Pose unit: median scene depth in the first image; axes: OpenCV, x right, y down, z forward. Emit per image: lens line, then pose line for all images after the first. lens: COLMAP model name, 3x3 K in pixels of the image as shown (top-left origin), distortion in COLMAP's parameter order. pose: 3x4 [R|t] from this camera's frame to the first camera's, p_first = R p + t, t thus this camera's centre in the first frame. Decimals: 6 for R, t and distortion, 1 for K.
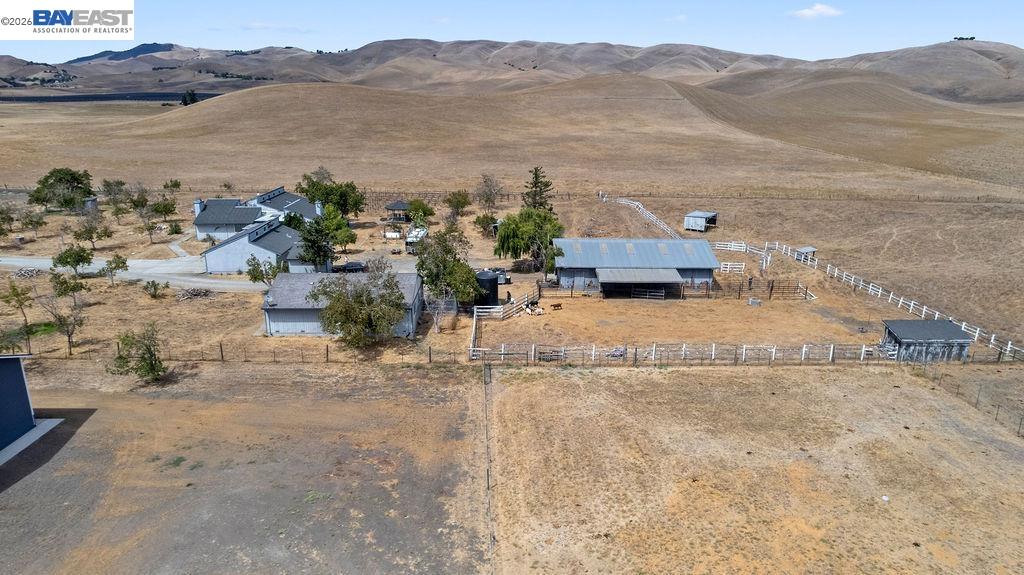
lens RADIAL K [[651.3, 0, 512.0], [0, 651.3, 287.5], [0, 0, 1]] dist [-0.053182, 0.048794]
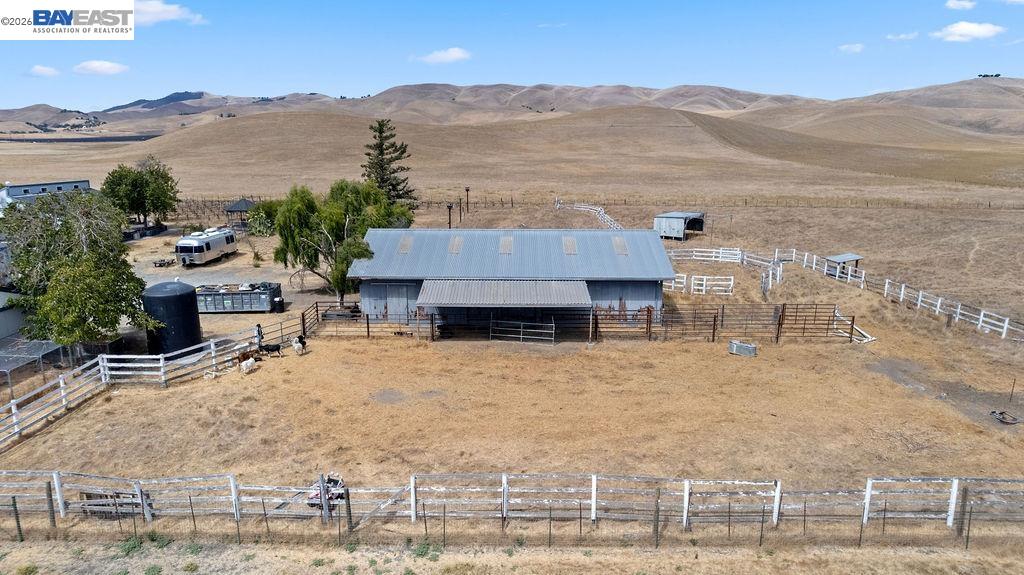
lens RADIAL K [[651.3, 0, 512.0], [0, 651.3, 287.5], [0, 0, 1]] dist [-0.053182, 0.048794]
pose [[0.999464, 0.000007, -0.032745, 0.143604], [-0.002126, 0.997904, -0.064684, 0.006088], [0.032676, 0.064719, 0.997368, 0.337072]]
